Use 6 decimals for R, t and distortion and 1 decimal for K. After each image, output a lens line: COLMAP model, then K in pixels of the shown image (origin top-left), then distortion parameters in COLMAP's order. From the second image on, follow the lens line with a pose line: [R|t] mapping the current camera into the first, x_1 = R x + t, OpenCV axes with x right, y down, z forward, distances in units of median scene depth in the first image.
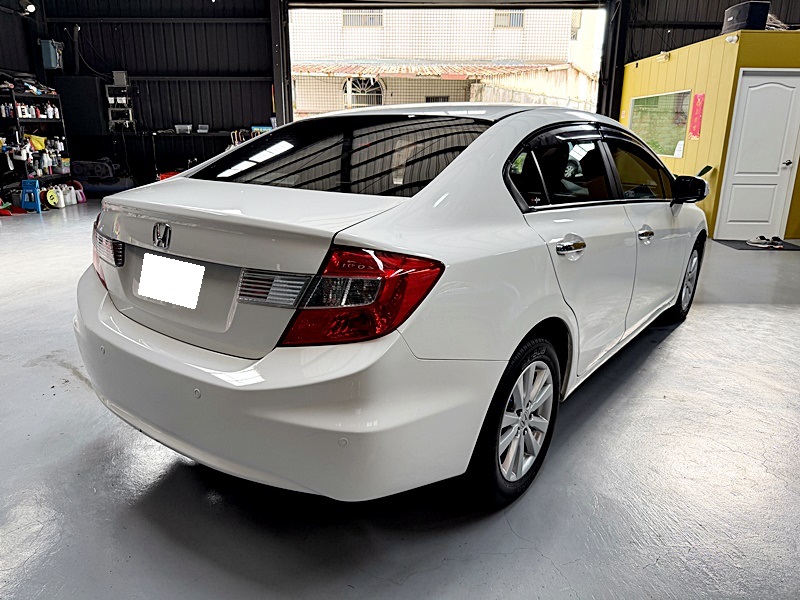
lens RADIAL K [[581.1, 0, 398.7], [0, 581.1, 301.2], [0, 0, 1]] dist [0.044256, -0.062511]
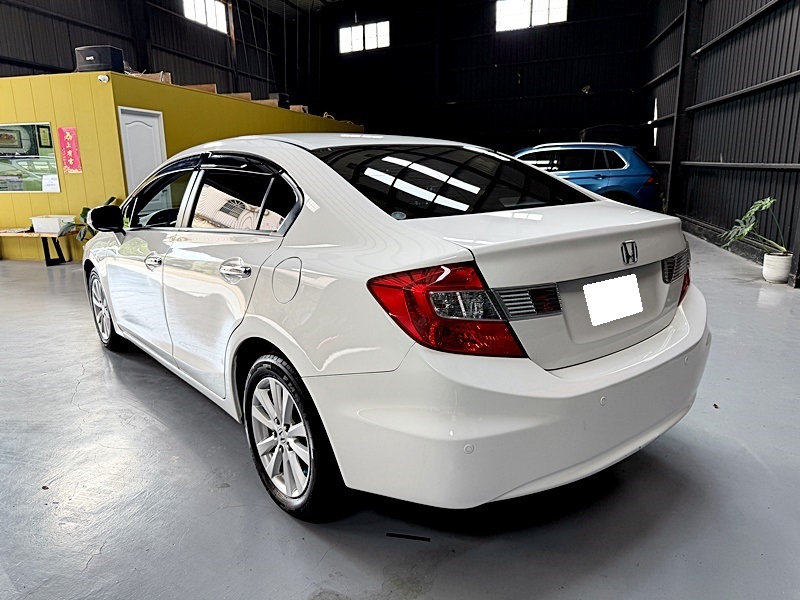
lens RADIAL K [[581.1, 0, 399.0], [0, 581.1, 298.1], [0, 0, 1]] dist [0.044256, -0.062511]
pose [[0.268814, -0.215731, 0.938722, -0.370618], [0.271433, 0.952063, 0.141069, -0.072171], [-0.924155, 0.216879, 0.314485, 0.255670]]
